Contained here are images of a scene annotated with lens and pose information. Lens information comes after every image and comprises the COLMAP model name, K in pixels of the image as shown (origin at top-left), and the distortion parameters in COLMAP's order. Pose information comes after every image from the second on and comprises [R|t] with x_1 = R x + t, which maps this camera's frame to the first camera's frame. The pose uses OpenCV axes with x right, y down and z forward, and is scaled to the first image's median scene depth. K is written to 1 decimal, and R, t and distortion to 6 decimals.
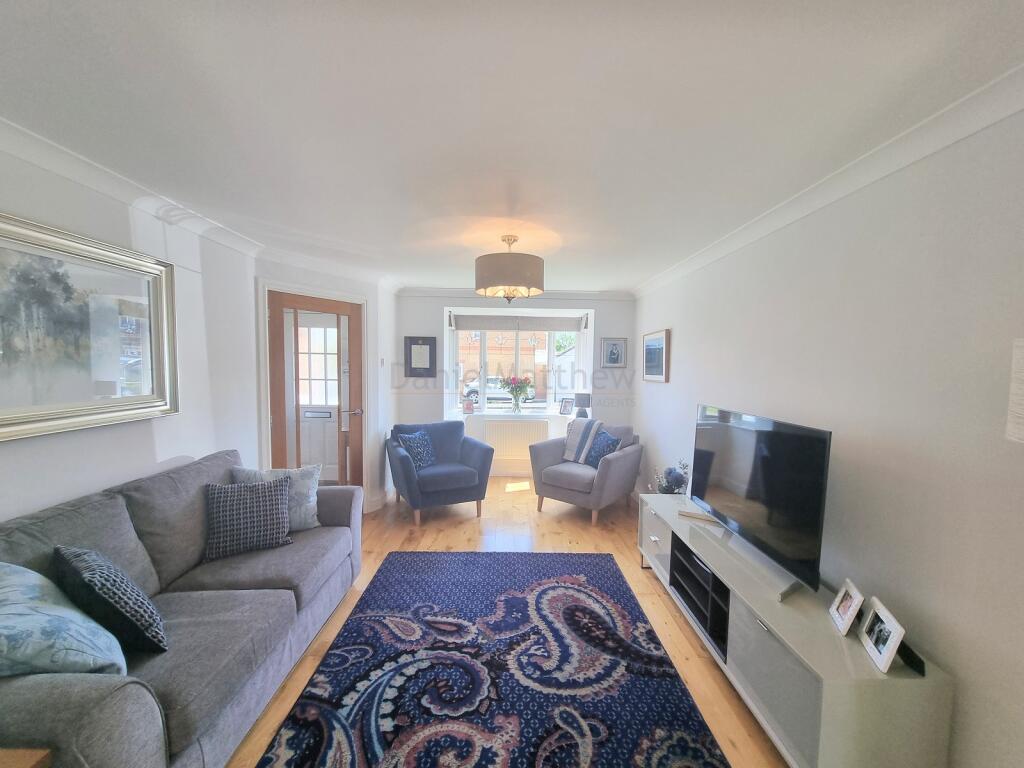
lens RADIAL K [[421.7, 0, 517.6], [0, 421.7, 395.4], [0, 0, 1]] dist [-0.001059, 0.000099]
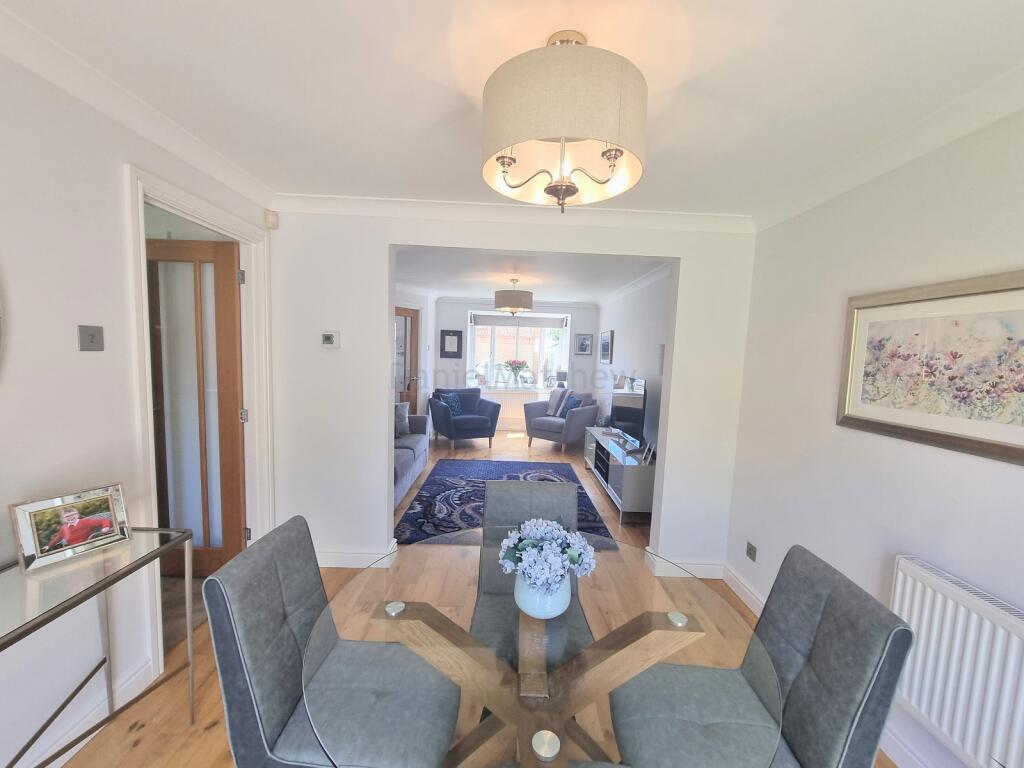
lens RADIAL K [[421.7, 0, 517.6], [0, 421.7, 395.4], [0, 0, 1]] dist [-0.001059, 0.000099]
pose [[0.999749, 0.022391, -0.000332, 0.005986], [-0.022372, 0.999340, 0.028604, 0.052673], [0.000972, -0.028589, 0.999591, -0.618311]]
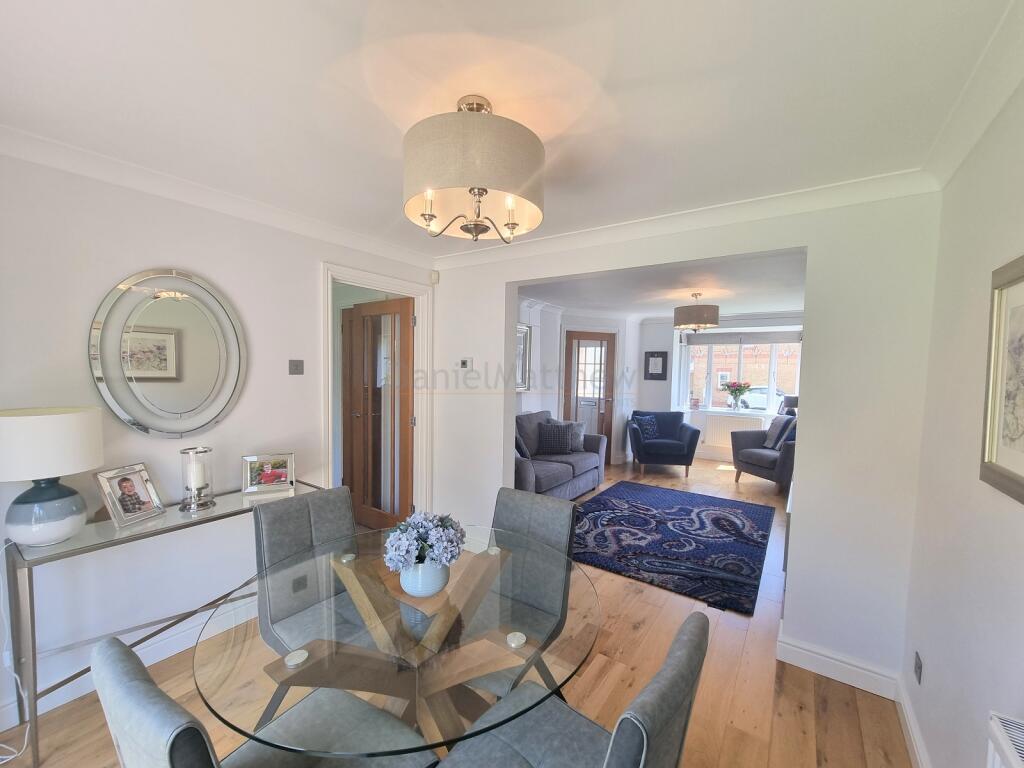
lens RADIAL K [[421.7, 0, 517.6], [0, 421.7, 395.4], [0, 0, 1]] dist [-0.001059, 0.000099]
pose [[0.811469, 0.036862, -0.583232, 0.297277], [-0.048666, 0.998805, -0.004584, 0.050618], [0.582366, 0.032103, 0.812293, -0.562403]]
